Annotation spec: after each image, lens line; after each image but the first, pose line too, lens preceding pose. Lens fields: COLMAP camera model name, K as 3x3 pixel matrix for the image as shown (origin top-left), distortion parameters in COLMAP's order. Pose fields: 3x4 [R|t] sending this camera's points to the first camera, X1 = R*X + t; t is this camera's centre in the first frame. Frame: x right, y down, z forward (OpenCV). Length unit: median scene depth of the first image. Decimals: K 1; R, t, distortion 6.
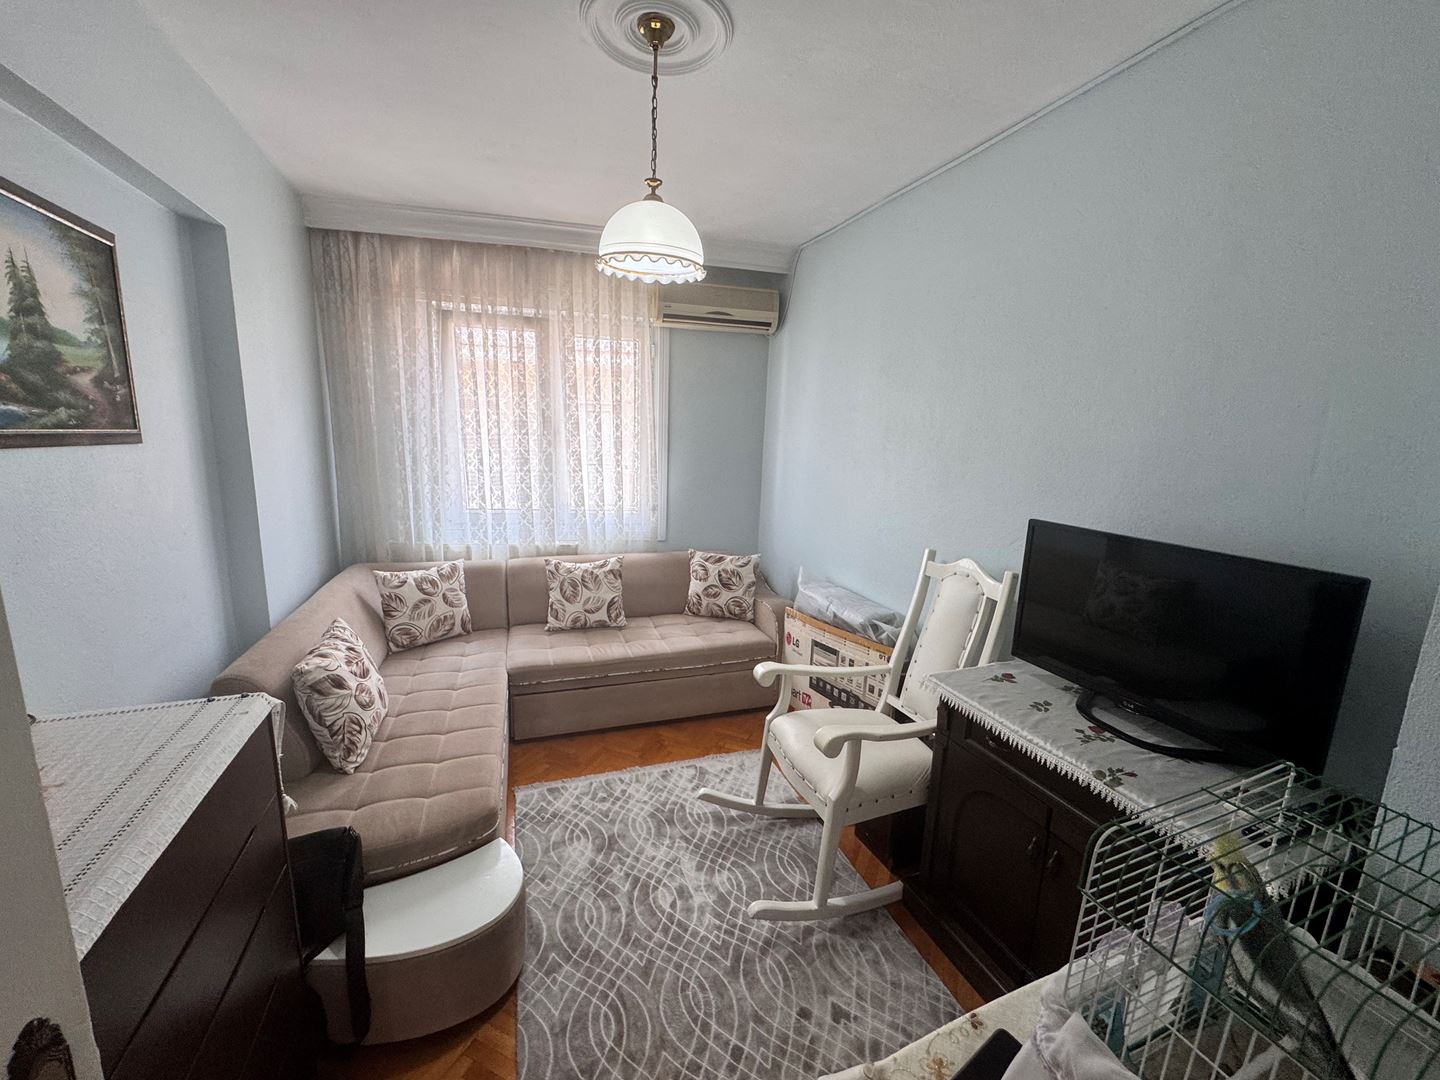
lens RADIAL K [[576.6, 0, 720.0], [0, 576.6, 540.0], [0, 0, 1]] dist [-0.005276, -0.000527]
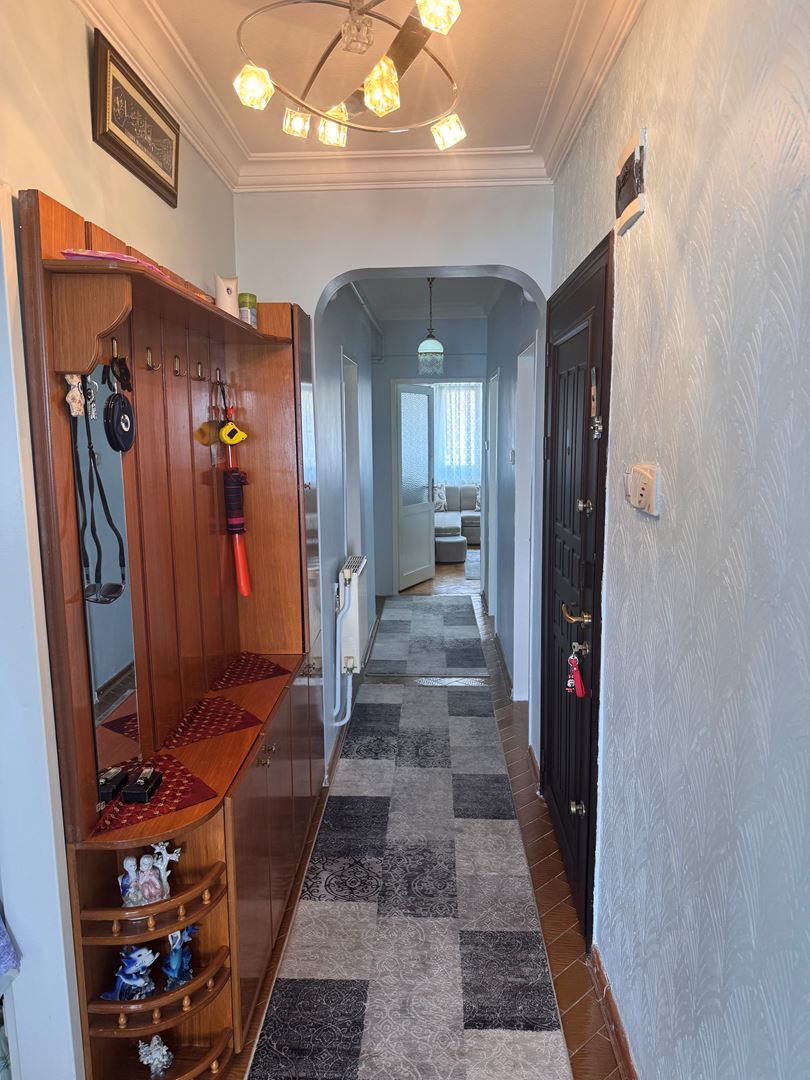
lens RADIAL K [[751.2, 0, 405.0], [0, 751.2, 540.0], [0, 0, 1]] dist [0.006233, 0.000637]
pose [[0.916594, 0.020480, -0.399293, 0.715085], [-0.035515, 0.998910, -0.030293, 0.387330], [0.398238, 0.041947, 0.916323, -2.075587]]
